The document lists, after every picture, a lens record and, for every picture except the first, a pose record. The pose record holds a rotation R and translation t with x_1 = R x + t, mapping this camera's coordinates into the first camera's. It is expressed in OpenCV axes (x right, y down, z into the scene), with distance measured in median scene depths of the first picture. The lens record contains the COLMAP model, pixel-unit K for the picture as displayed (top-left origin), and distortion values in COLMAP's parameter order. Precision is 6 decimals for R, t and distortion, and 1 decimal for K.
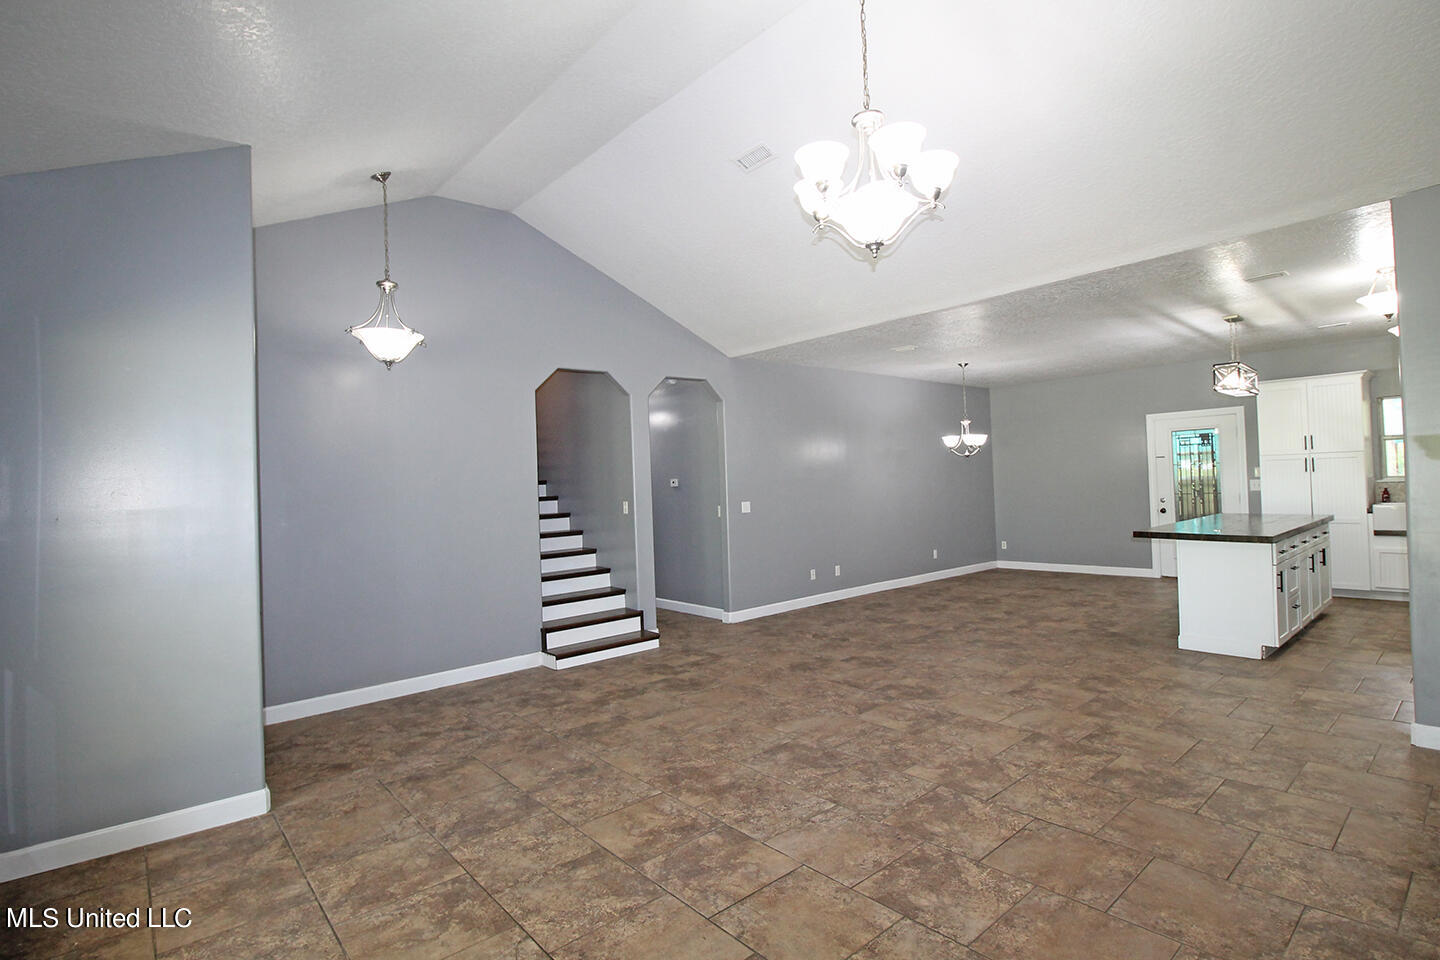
lens RADIAL K [[709.5, 0, 758.6], [0, 709.5, 466.9], [0, 0, 1]] dist [-0.004172, -0.005930]
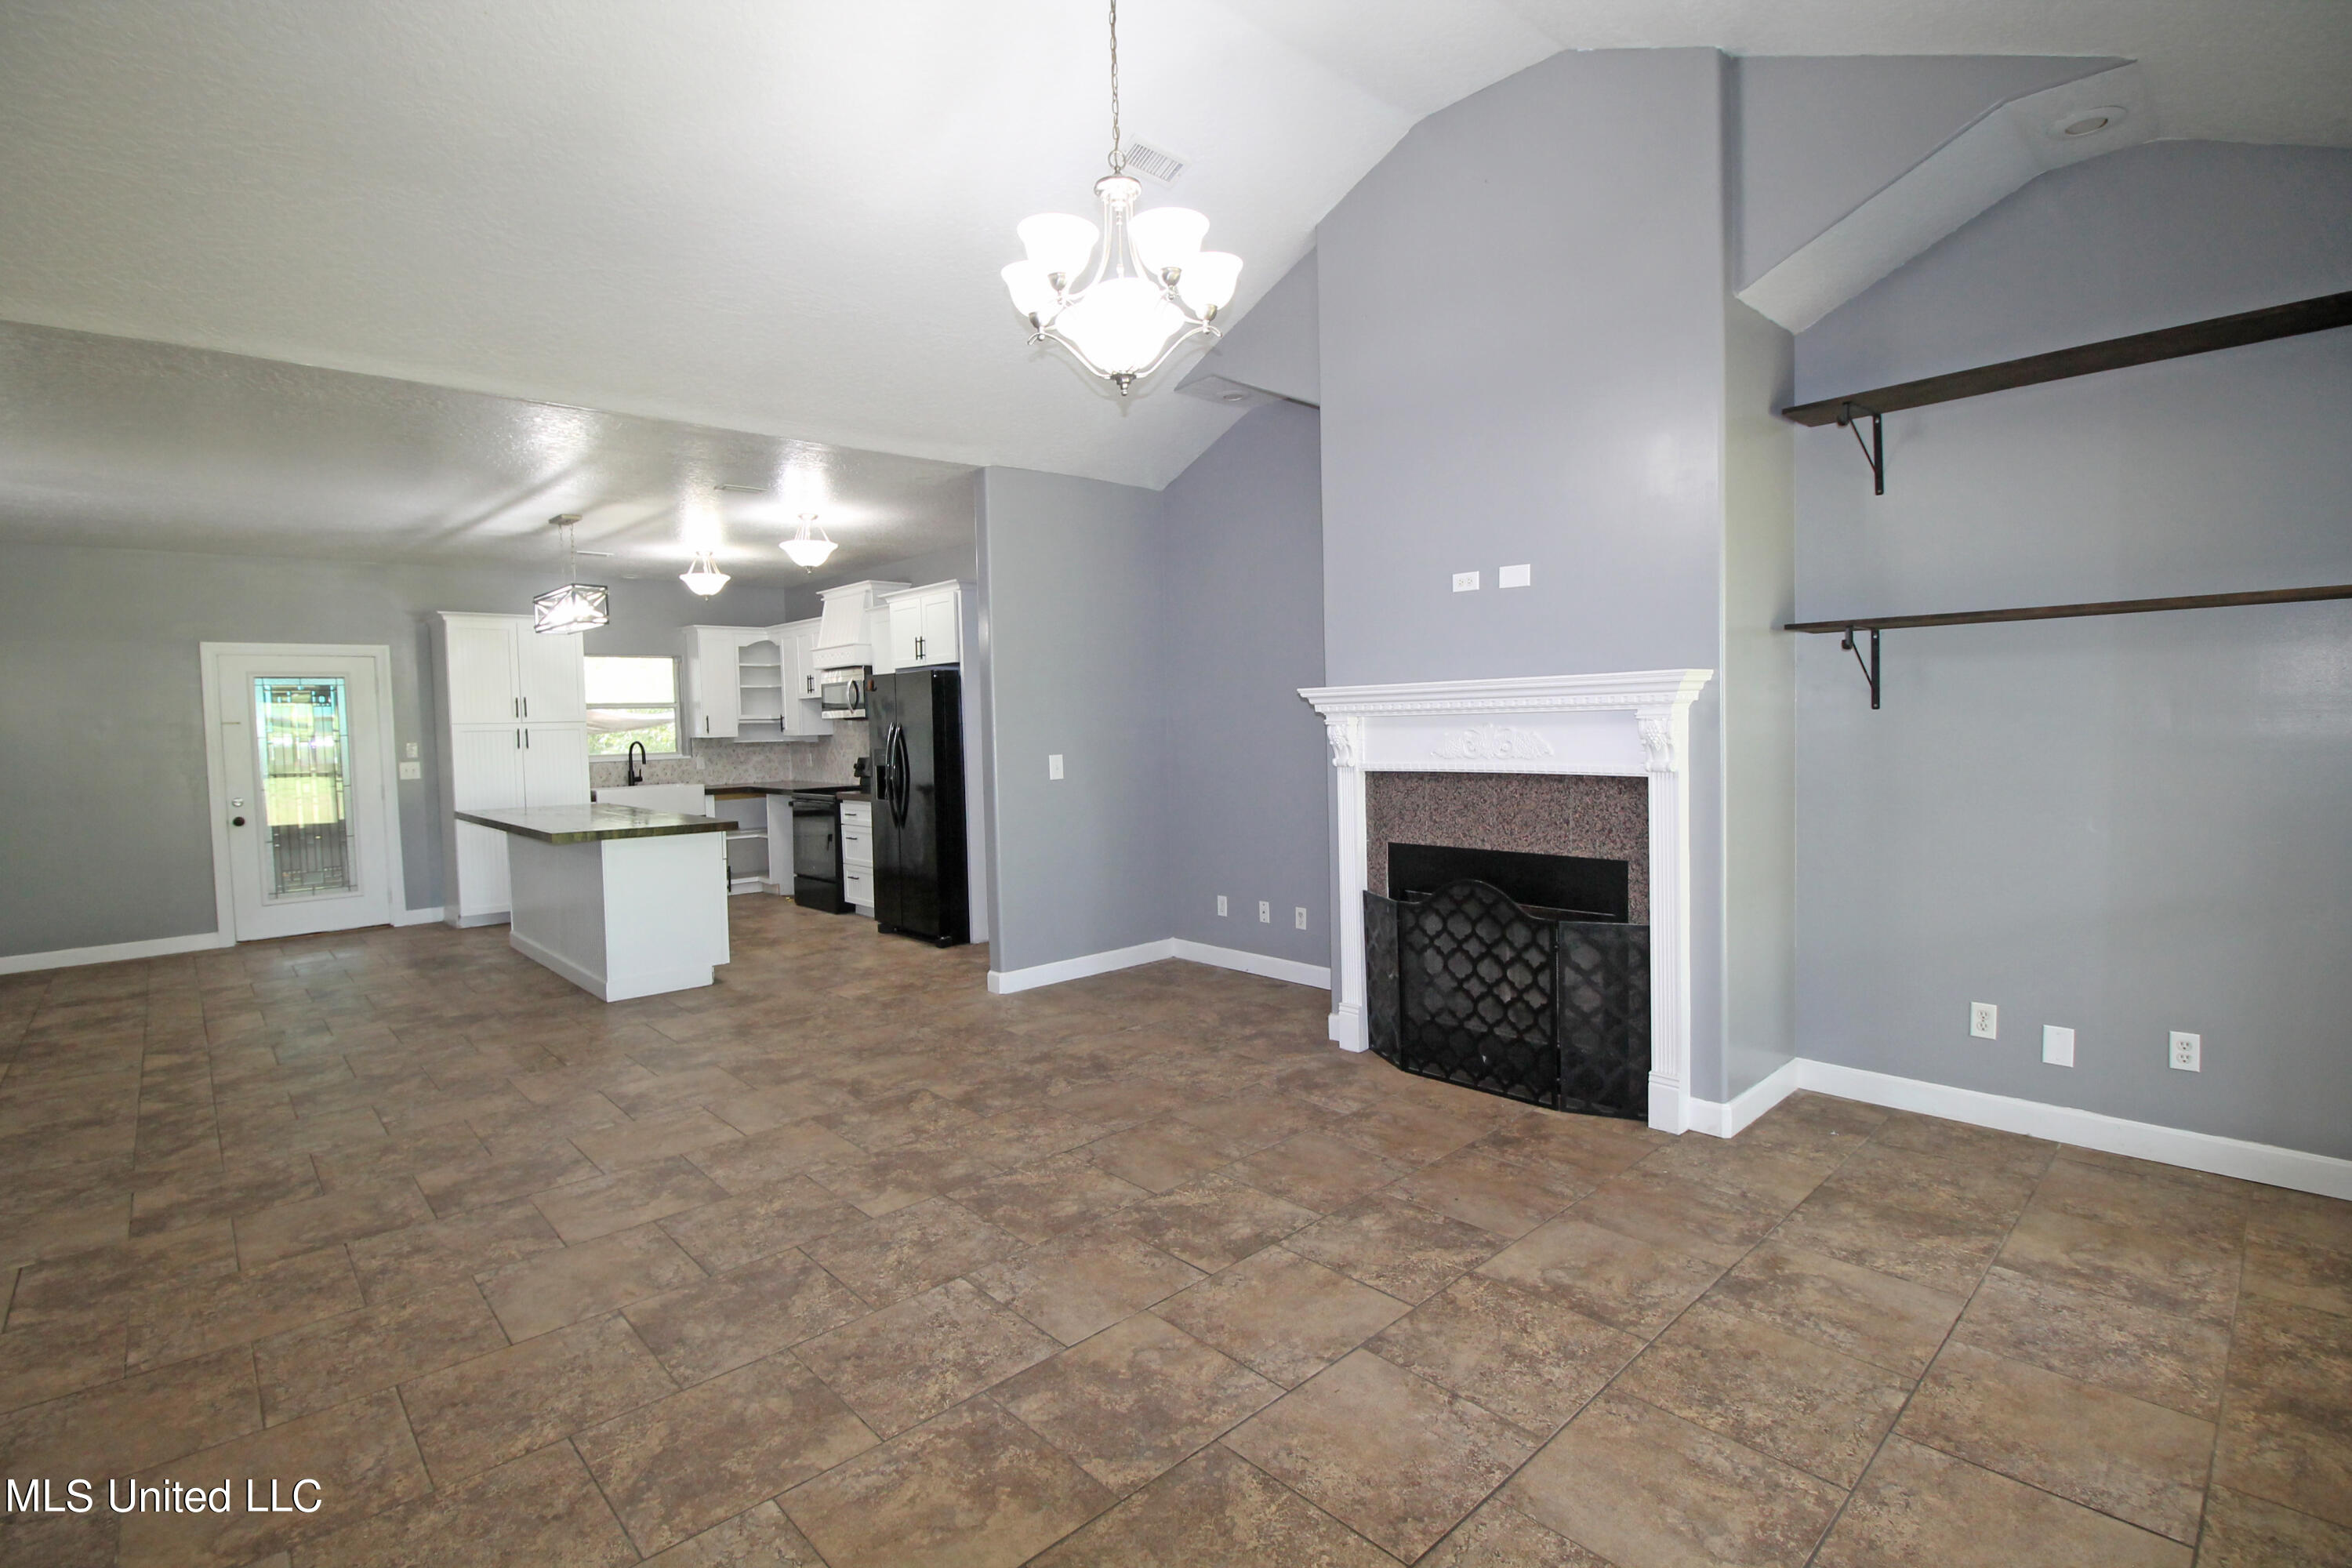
lens RADIAL K [[1096.5, 0, 1174.0], [0, 1096.5, 773.5], [0, 0, 1]] dist [-0.000149, -0.012704]
pose [[-0.004598, -0.011493, 0.999923, -0.739678], [0.004748, 0.999922, 0.011515, 0.050582], [-0.999978, 0.004801, -0.004543, 0.779490]]
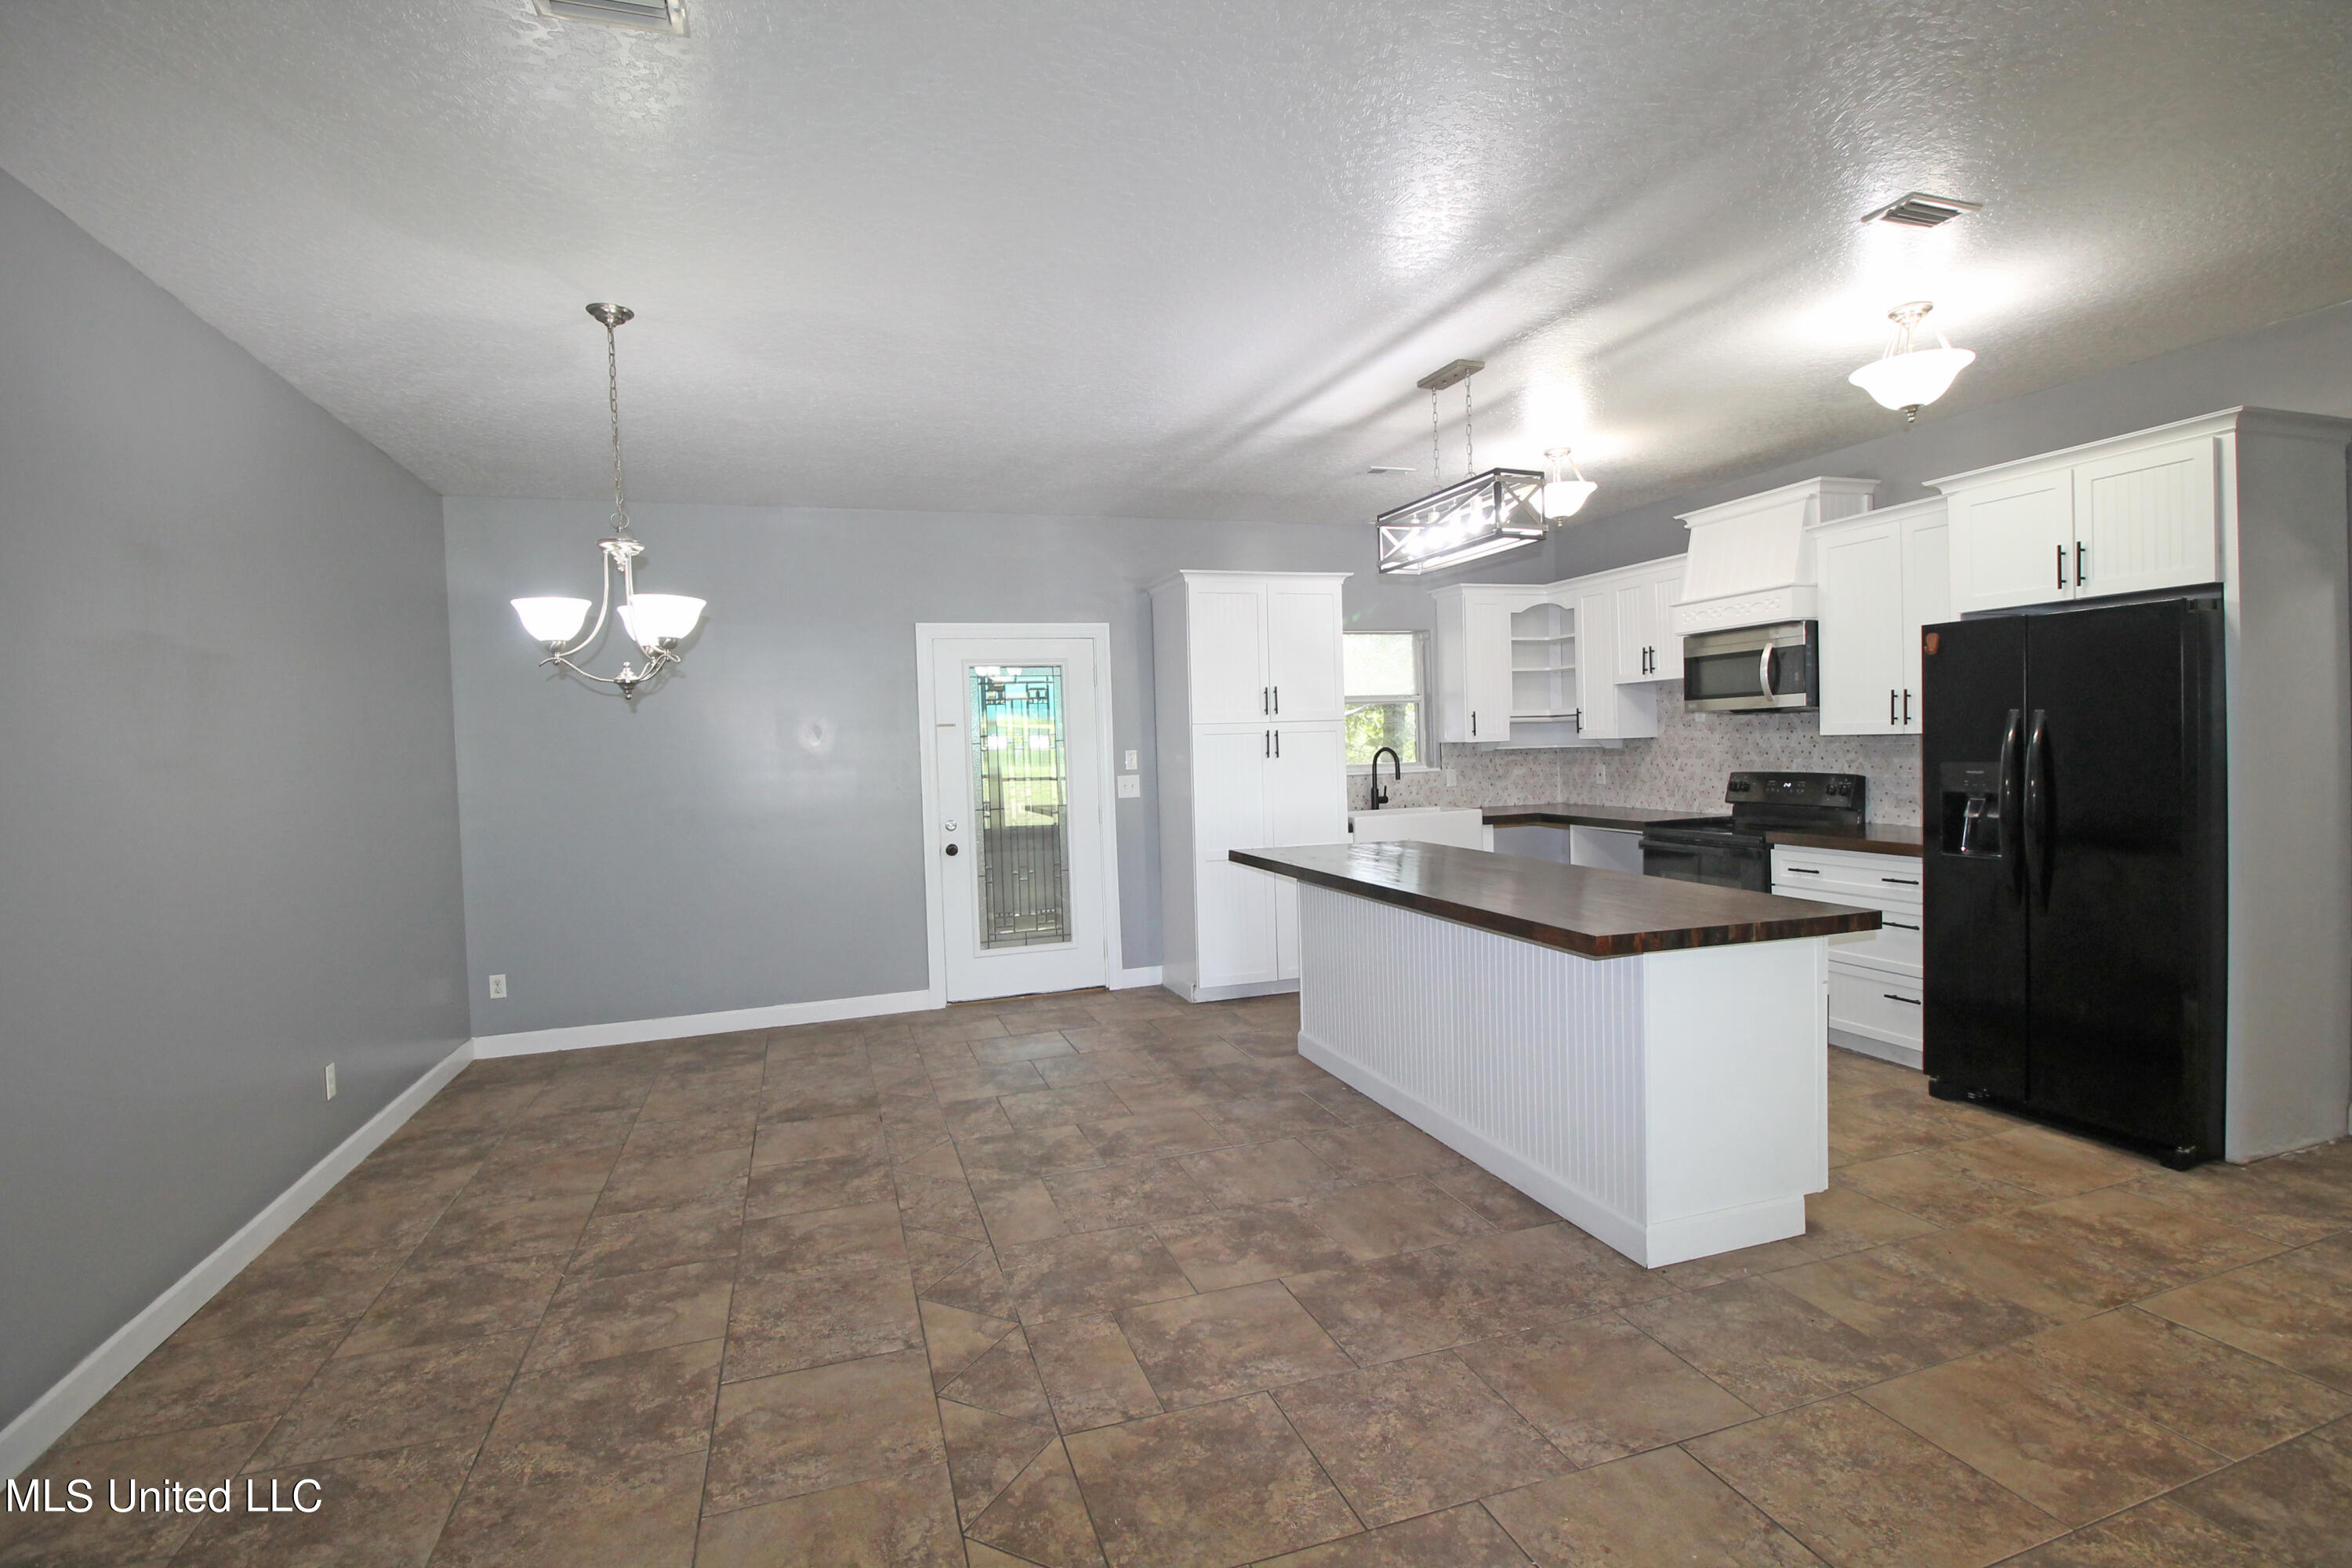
lens RADIAL K [[1096.5, 0, 1177.0], [0, 1096.5, 771.3], [0, 0, 1]] dist [-0.000149, -0.012704]
pose [[0.408800, -0.001352, 0.912623, 0.054497], [-0.000603, 0.999998, 0.001752, 0.035027], [-0.912624, -0.001267, 0.408799, 1.656049]]
